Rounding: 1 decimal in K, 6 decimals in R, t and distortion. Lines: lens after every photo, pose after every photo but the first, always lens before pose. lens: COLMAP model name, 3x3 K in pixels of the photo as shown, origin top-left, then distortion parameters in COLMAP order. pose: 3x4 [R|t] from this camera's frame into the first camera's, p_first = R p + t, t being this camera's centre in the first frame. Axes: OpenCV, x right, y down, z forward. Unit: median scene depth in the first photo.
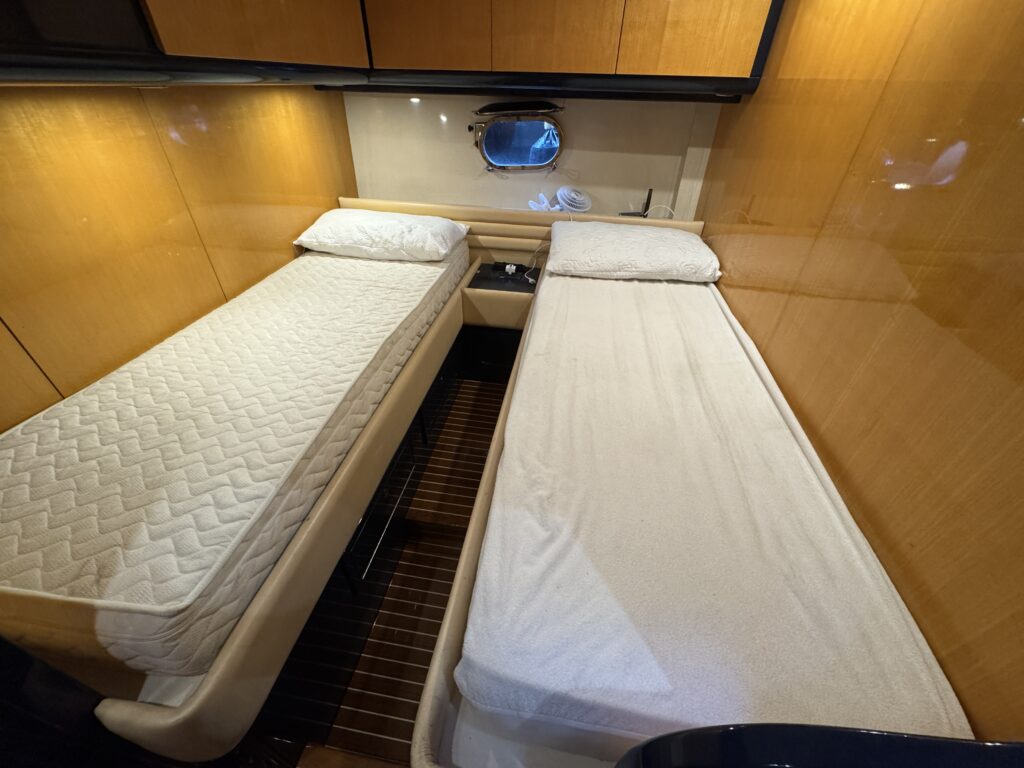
lens RADIAL K [[406.7, 0, 512.0], [0, 406.7, 384.0], [0, 0, 1]] dist [-0.003989, -0.000801]
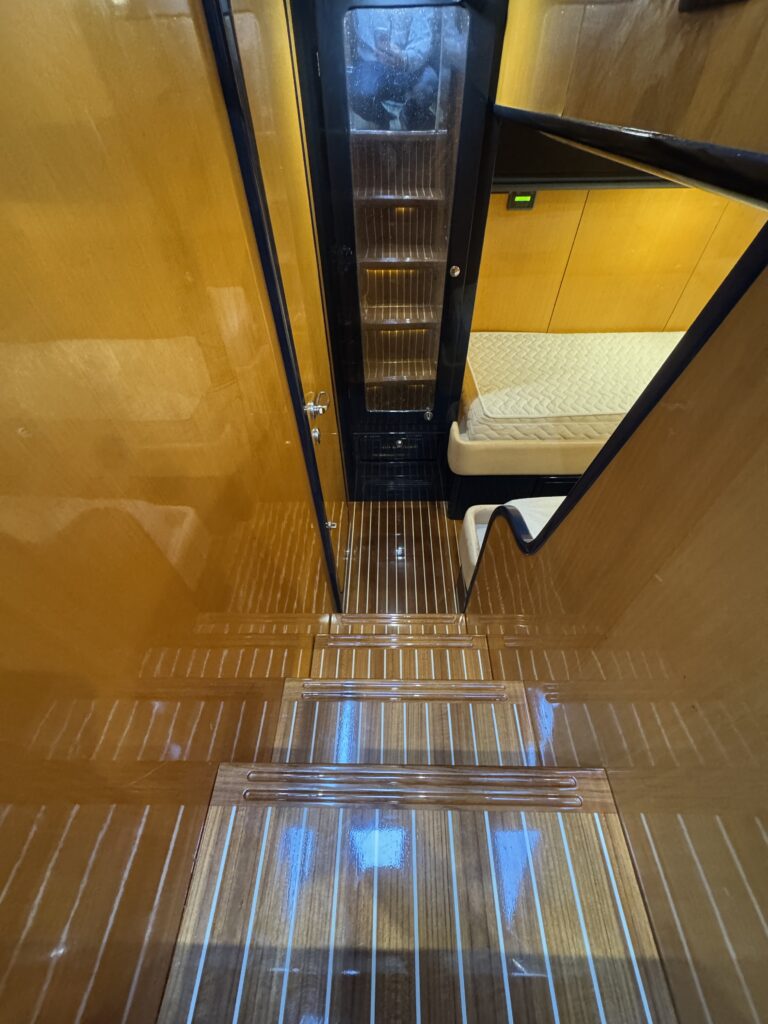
lens RADIAL K [[406.7, 0, 384.0], [0, 406.7, 512.0], [0, 0, 1]] dist [-0.003989, -0.000801]
pose [[0.137334, 0.733045, -0.666171, 1.004212], [-0.567414, 0.609482, 0.553690, -0.103858], [0.811899, 0.301954, 0.499643, -0.514139]]
